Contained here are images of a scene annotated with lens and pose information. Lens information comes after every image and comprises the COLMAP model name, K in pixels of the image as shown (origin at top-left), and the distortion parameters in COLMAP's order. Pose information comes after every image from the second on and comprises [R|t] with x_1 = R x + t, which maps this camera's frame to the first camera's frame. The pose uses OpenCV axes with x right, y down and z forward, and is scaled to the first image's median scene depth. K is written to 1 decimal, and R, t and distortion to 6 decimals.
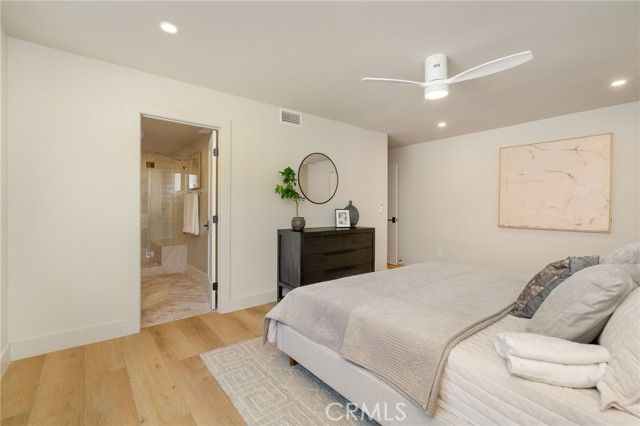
lens RADIAL K [[291.9, 0, 319.9], [0, 291.9, 211.2], [0, 0, 1]] dist [0.006089, 0.001240]
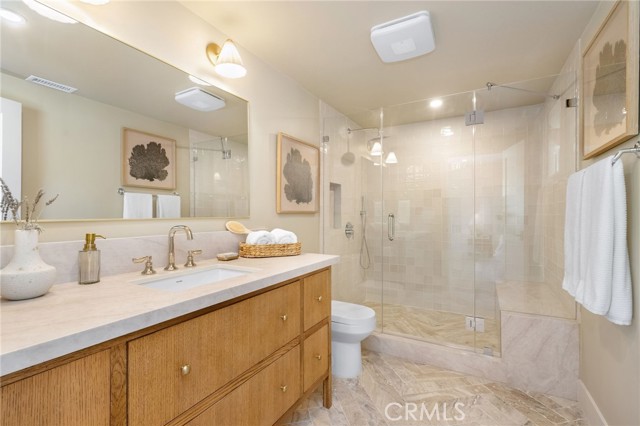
lens RADIAL K [[291.9, 0, 320.7], [0, 291.9, 212.9], [0, 0, 1]] dist [0.006089, 0.001240]
pose [[0.388032, -0.007849, -0.921612, -0.283189], [-0.002208, 0.999953, -0.009446, -0.011138], [0.921643, 0.005700, 0.387997, 0.654240]]
